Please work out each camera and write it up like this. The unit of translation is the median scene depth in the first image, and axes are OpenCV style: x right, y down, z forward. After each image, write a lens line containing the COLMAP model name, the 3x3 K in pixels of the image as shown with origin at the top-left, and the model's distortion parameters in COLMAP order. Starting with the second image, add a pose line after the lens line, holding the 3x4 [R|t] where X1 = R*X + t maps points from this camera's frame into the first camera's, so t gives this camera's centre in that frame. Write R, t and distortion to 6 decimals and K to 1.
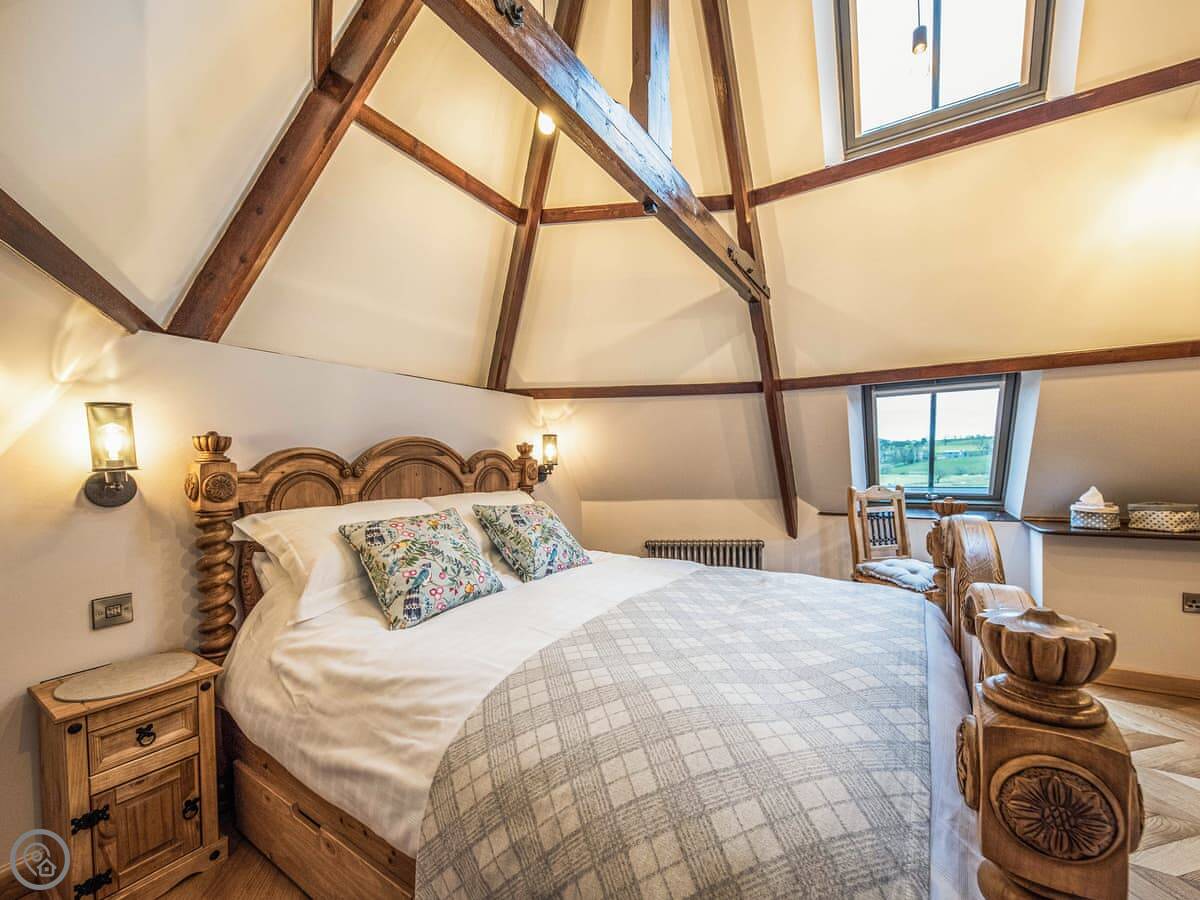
lens RADIAL K [[496.9, 0, 598.9], [0, 496.9, 464.9], [0, 0, 1]] dist [-0.000717, -0.000348]
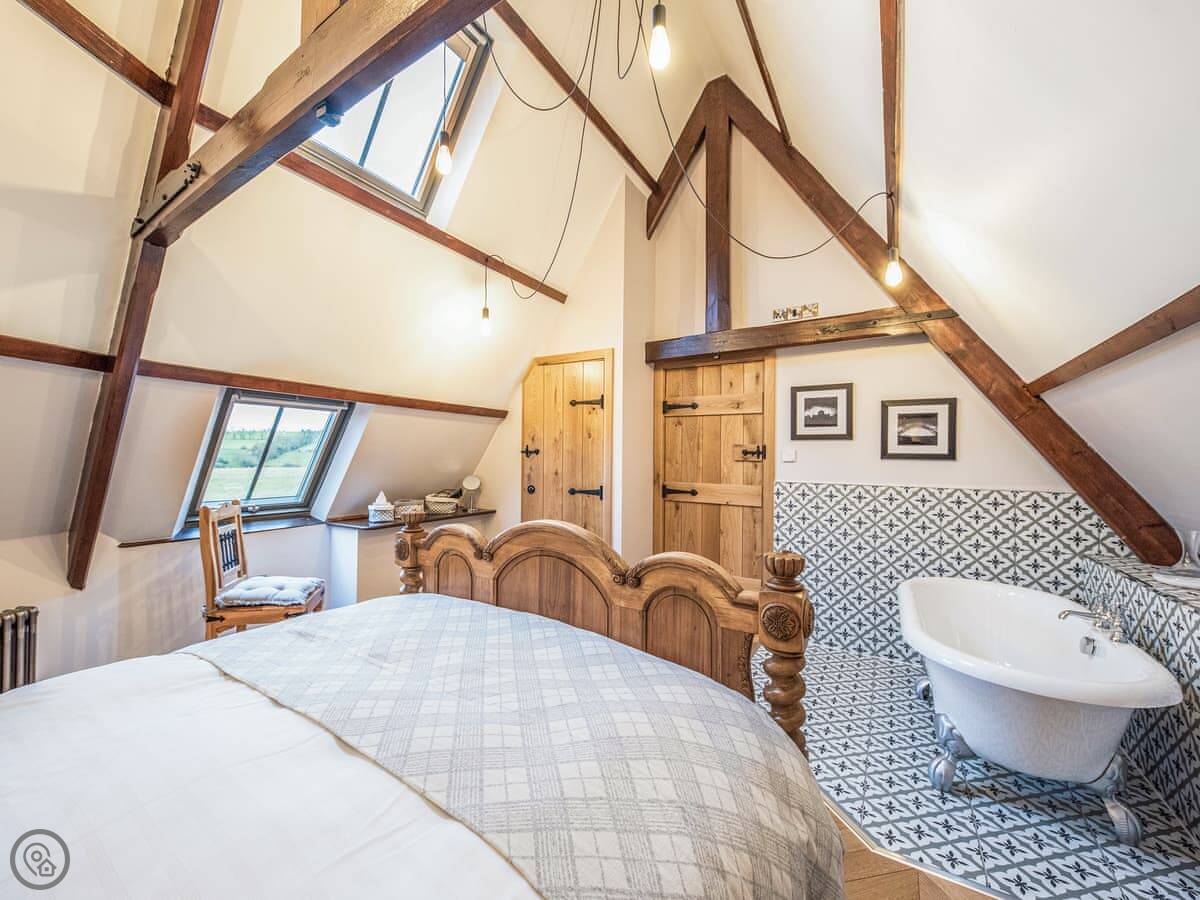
lens RADIAL K [[463.0, 0, 600.0], [0, 463.0, 450.0], [0, 0, 1]] dist [-0.001067, -0.000123]
pose [[-0.000330, 0.038557, 0.999256, -0.295055], [-0.005478, 0.999241, -0.038558, -0.025096], [-0.999985, -0.005486, -0.000119, 0.372961]]
